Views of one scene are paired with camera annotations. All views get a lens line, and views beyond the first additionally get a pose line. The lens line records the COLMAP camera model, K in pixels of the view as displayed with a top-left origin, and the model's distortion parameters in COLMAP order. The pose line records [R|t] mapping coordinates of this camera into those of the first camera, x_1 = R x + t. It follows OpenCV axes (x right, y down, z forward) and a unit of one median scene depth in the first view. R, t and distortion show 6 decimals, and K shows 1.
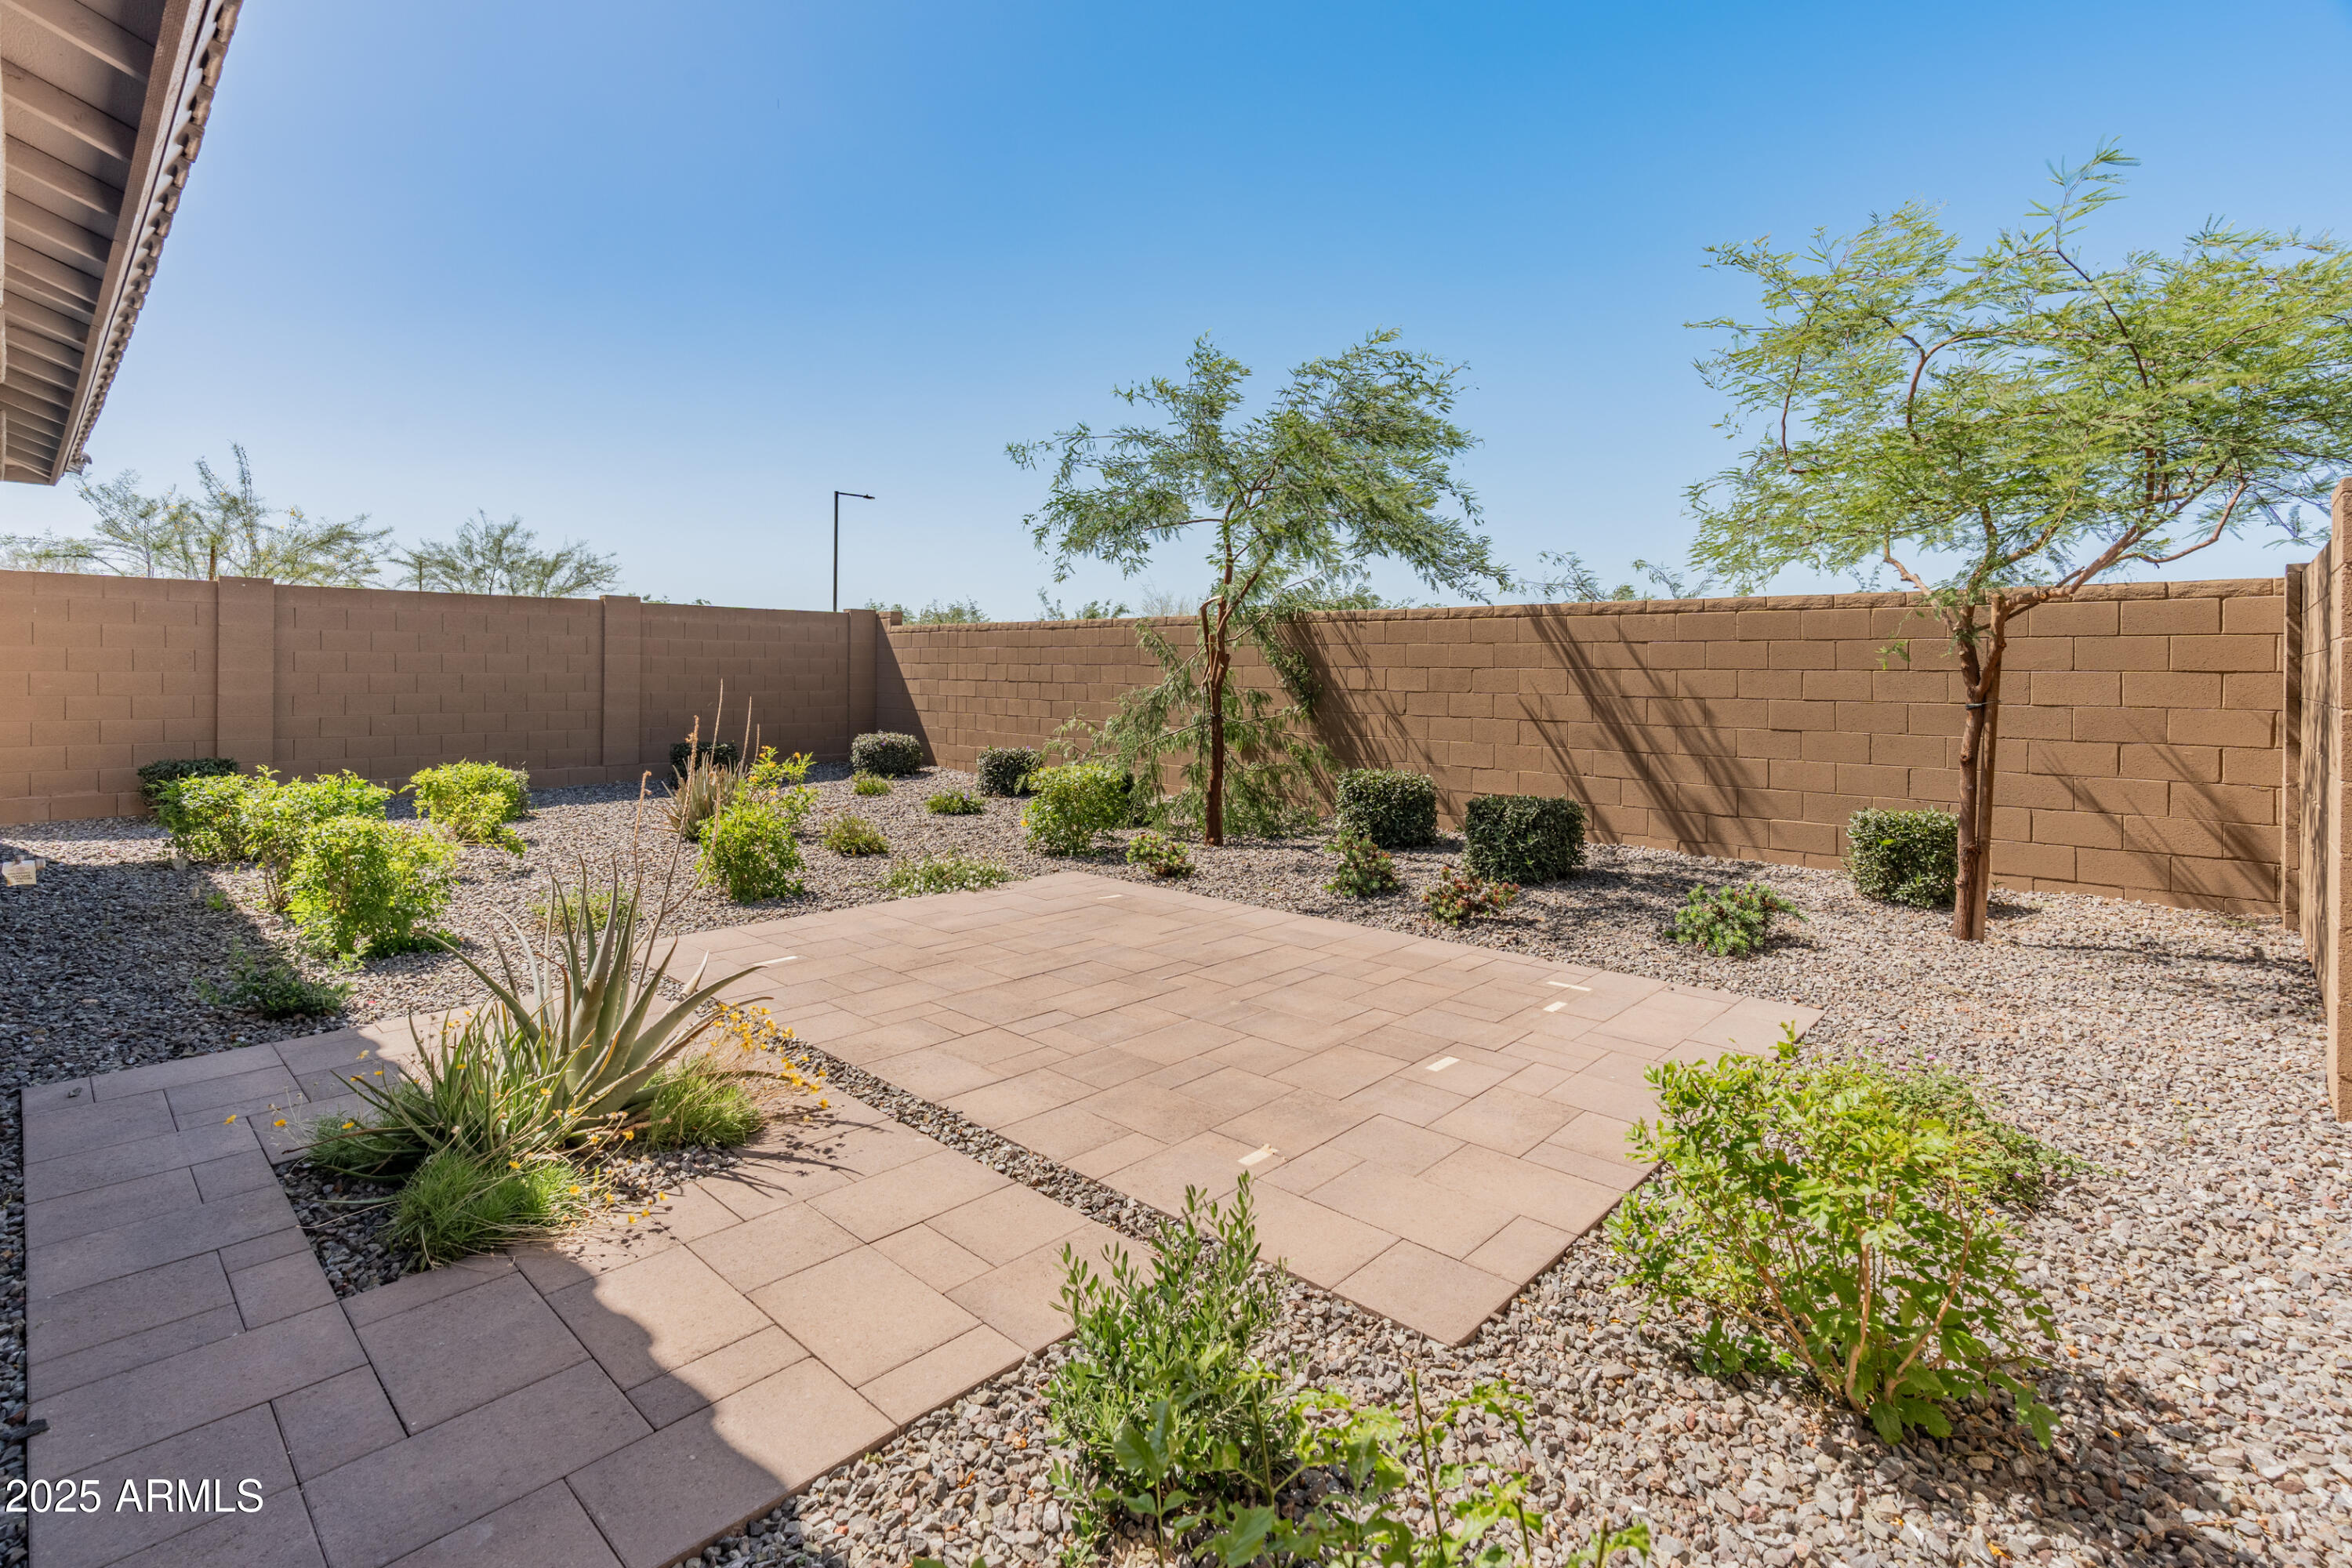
lens RADIAL K [[1108.5, 0, 1164.0], [0, 1108.5, 688.7], [0, 0, 1]] dist [-0.027276, 0.017648]
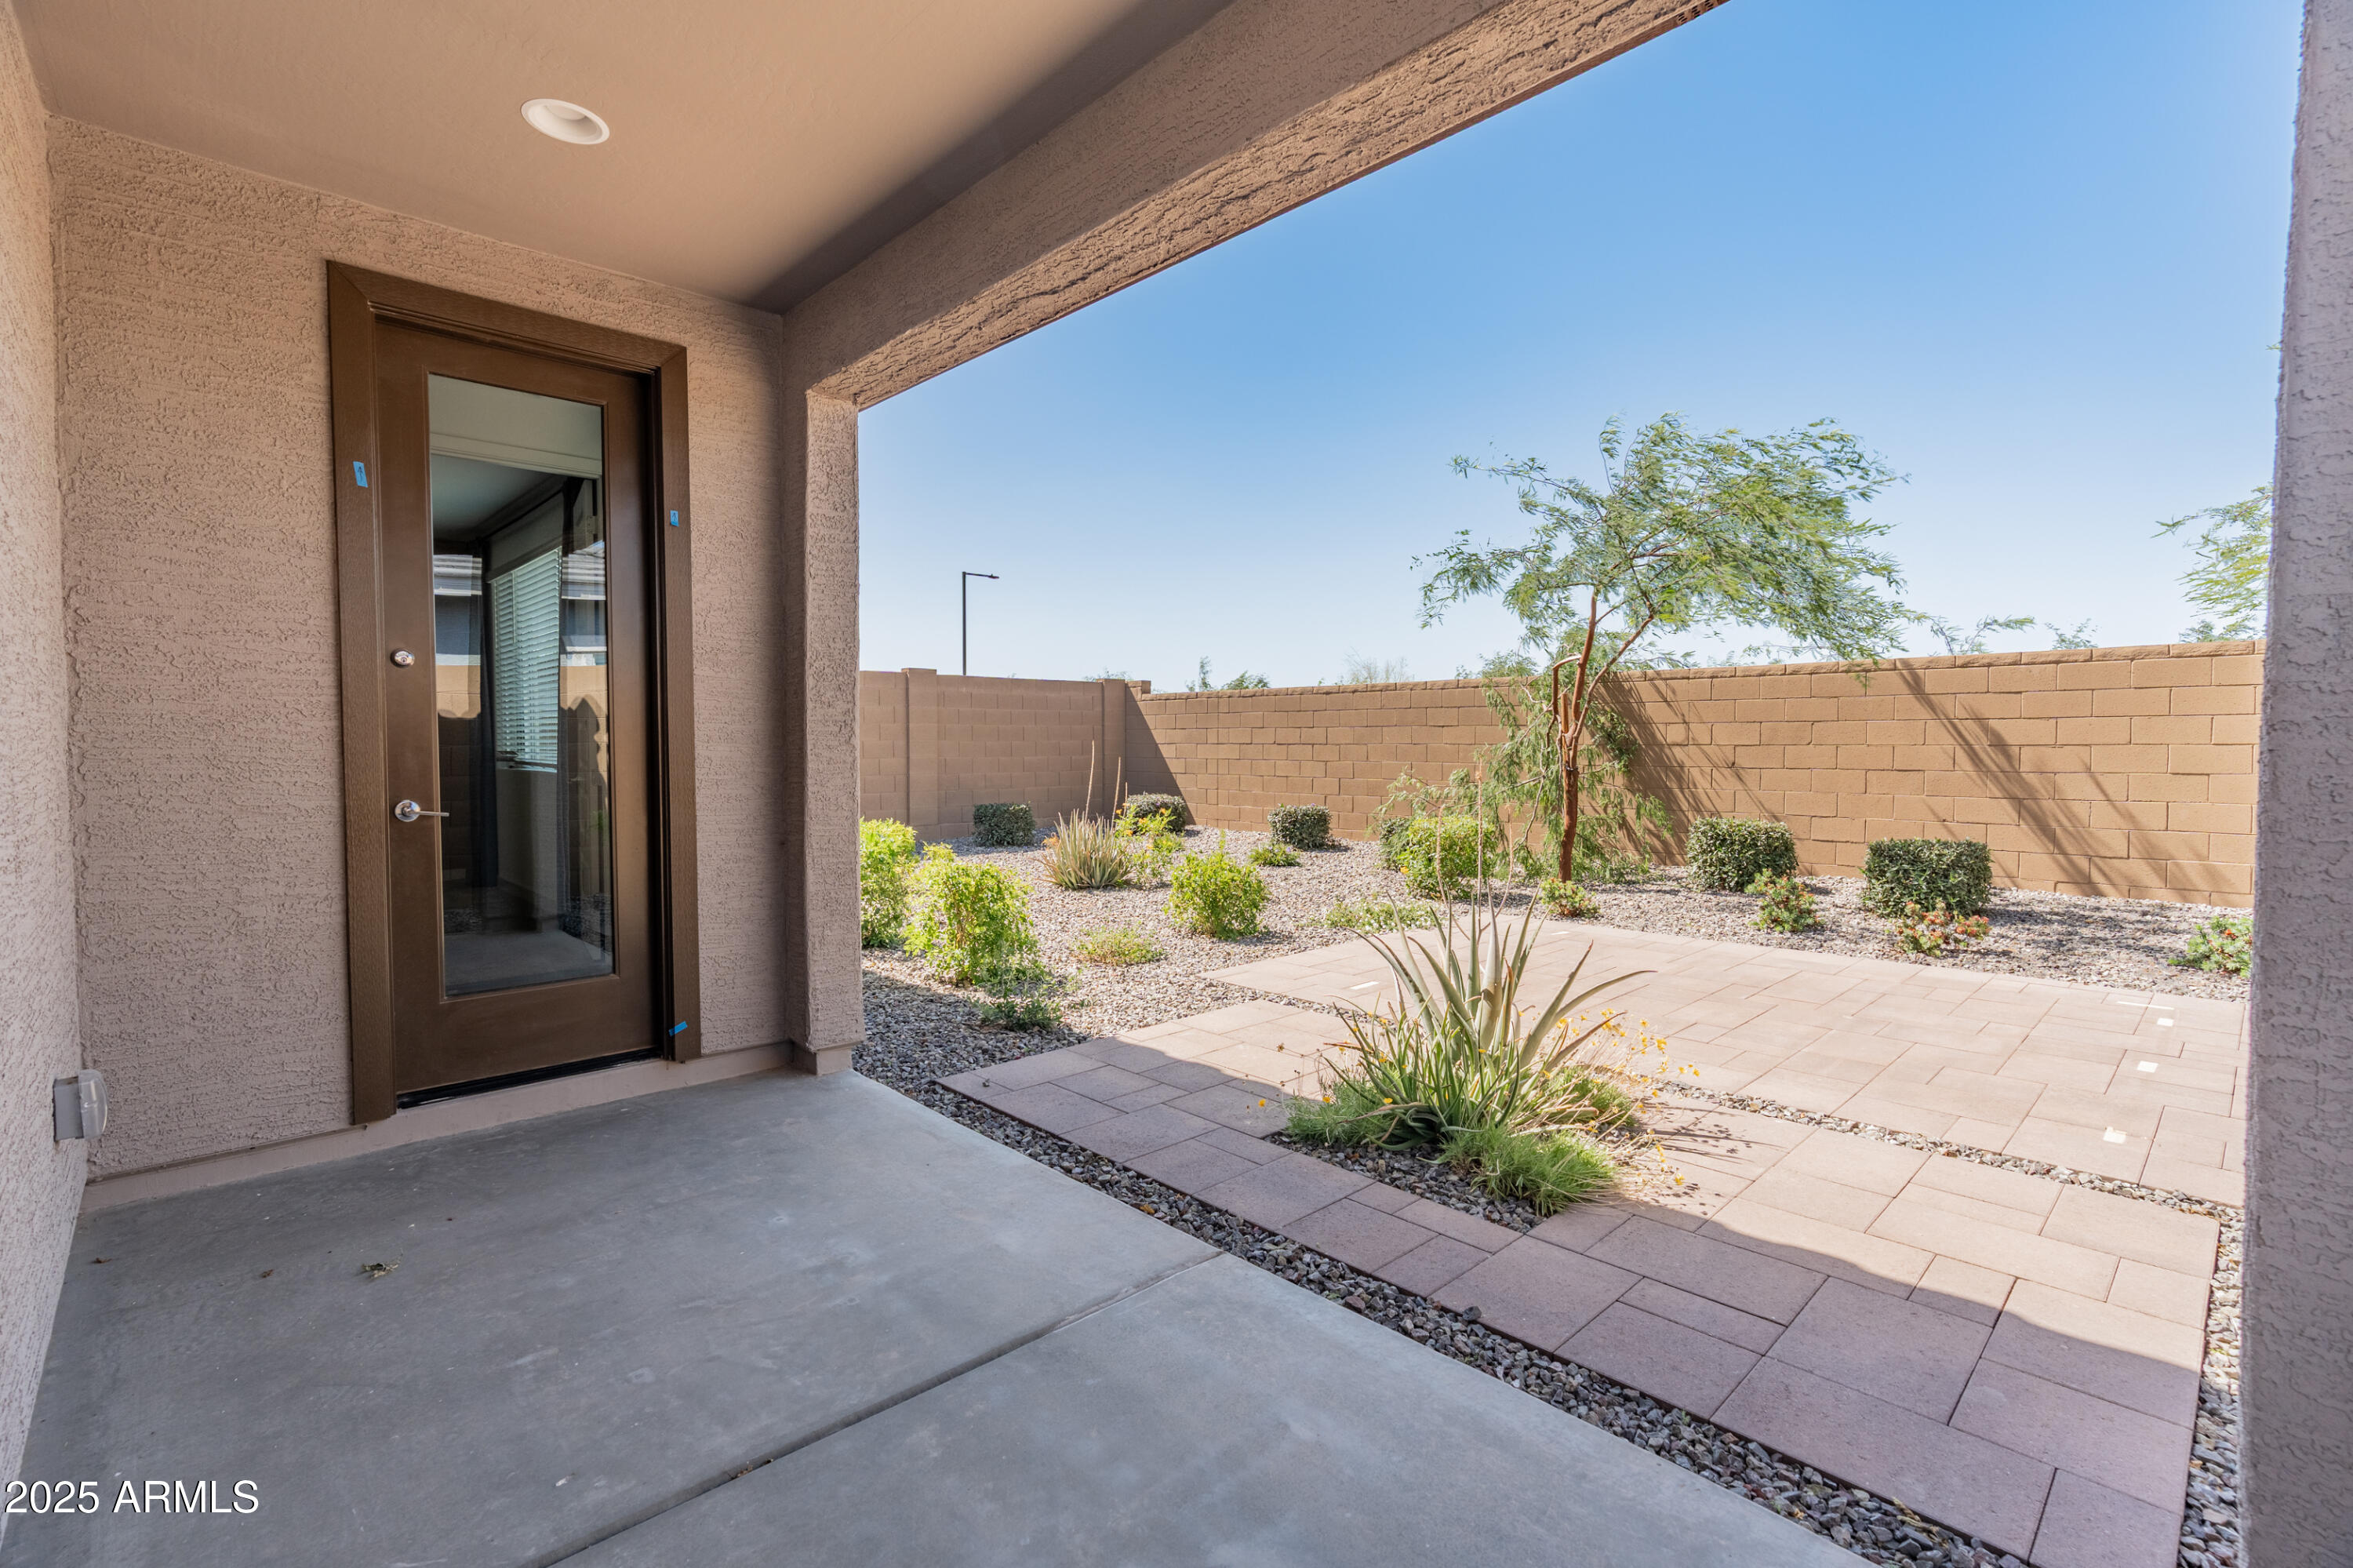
lens RADIAL K [[1067.0, 0, 1164.6], [0, 1067.0, 794.0], [0, 0, 1]] dist [-0.024815, 0.024806]
pose [[0.998687, -0.010481, -0.050147, -0.340714], [0.012097, 0.999414, 0.032020, 0.012295], [0.049782, -0.032585, 0.998228, -0.047898]]
